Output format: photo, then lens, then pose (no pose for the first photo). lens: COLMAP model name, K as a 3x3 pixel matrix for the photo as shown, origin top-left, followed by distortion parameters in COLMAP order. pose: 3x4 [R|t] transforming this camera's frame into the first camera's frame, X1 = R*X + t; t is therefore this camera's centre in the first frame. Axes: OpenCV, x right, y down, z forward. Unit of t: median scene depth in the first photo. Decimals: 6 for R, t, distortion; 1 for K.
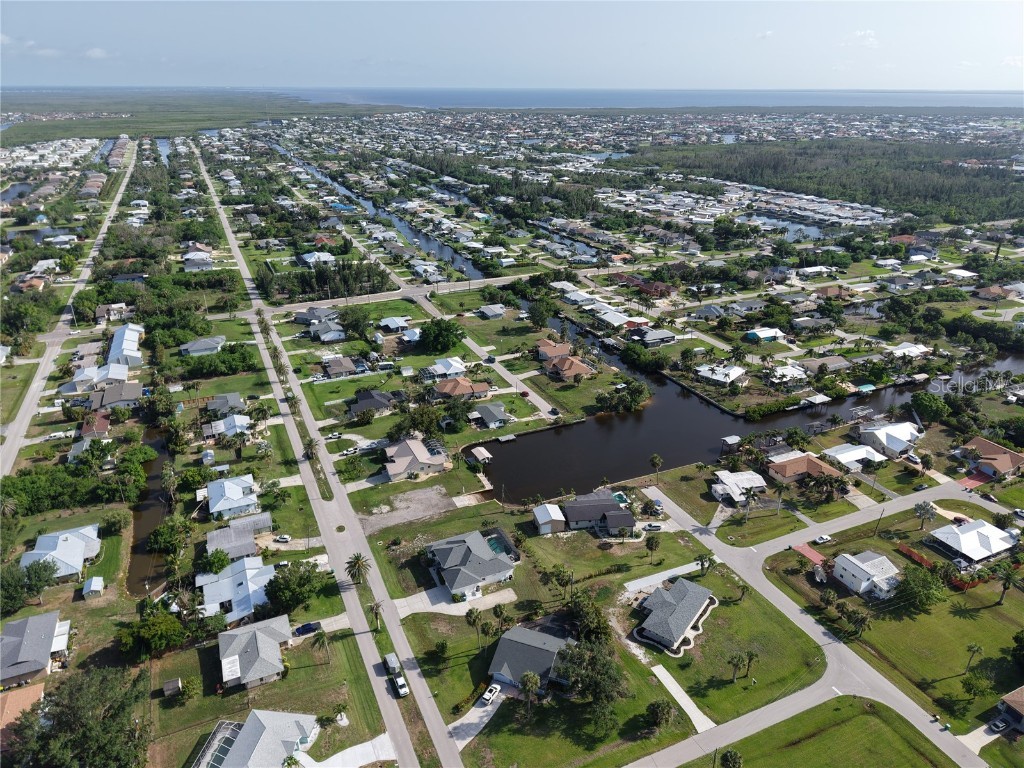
lens RADIAL K [[694.8, 0, 515.2], [0, 694.8, 383.4], [0, 0, 1]] dist [-0.005178, -0.003188]
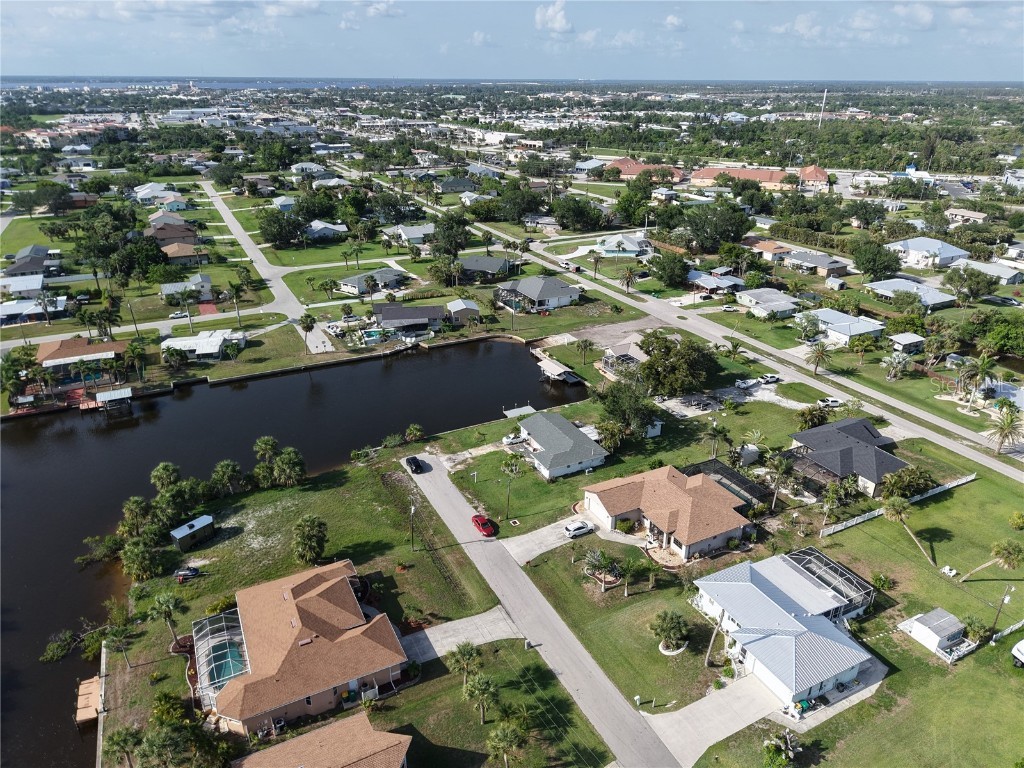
lens RADIAL K [[694.8, 0, 515.1], [0, 694.8, 386.4], [0, 0, 1]] dist [-0.005178, -0.003188]
pose [[-0.999011, 0.008208, -0.043696, 0.014755], [-0.026323, 0.682856, 0.730079, -0.310919], [0.035831, 0.730507, -0.681964, 1.280619]]
